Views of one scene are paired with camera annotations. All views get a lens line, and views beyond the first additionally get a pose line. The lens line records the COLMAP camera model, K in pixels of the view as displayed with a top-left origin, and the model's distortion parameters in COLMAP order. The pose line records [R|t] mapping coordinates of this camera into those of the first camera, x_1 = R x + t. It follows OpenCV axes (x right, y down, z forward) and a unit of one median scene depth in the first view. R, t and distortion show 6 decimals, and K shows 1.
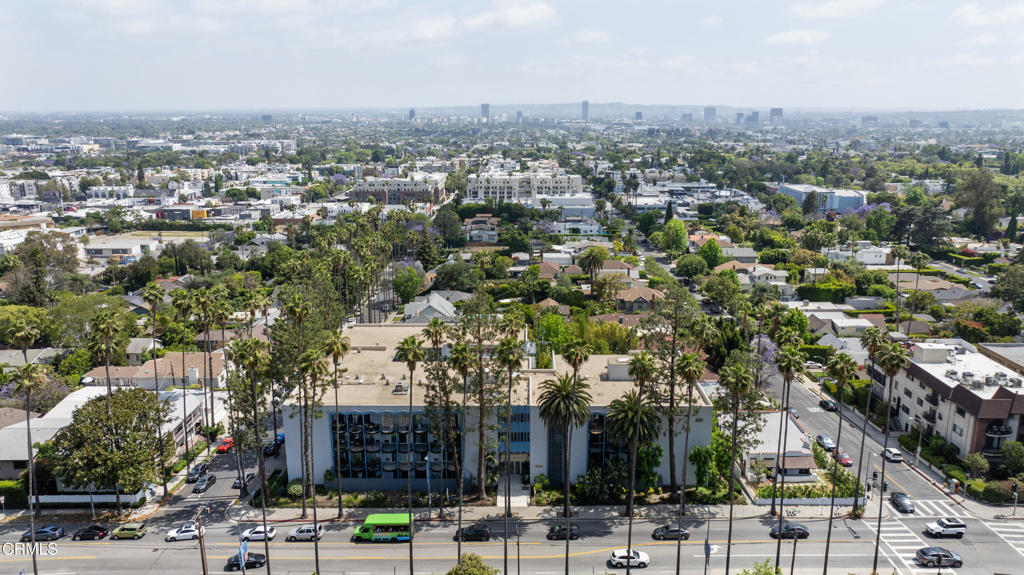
lens RADIAL K [[725.4, 0, 509.9], [0, 725.4, 281.2], [0, 0, 1]] dist [-0.025830, 0.002552]
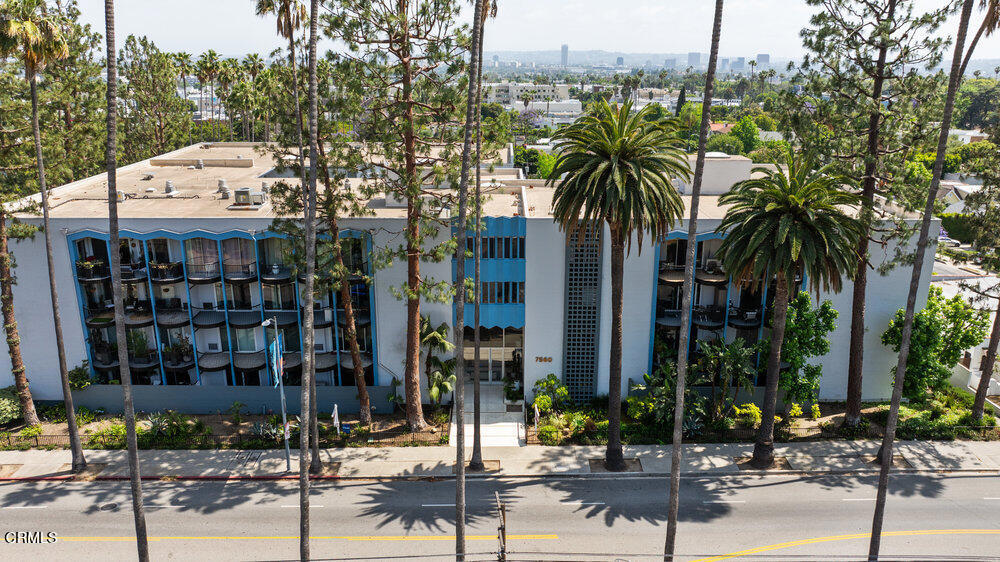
lens RADIAL K [[708.4, 0, 502.2], [0, 708.4, 285.4], [0, 0, 1]] dist [-0.025830, 0.002552]
pose [[0.999725, 0.003342, 0.023217, 0.003536], [-0.004661, 0.998364, 0.056986, 0.187498], [-0.022989, -0.057079, 0.998105, 0.571321]]
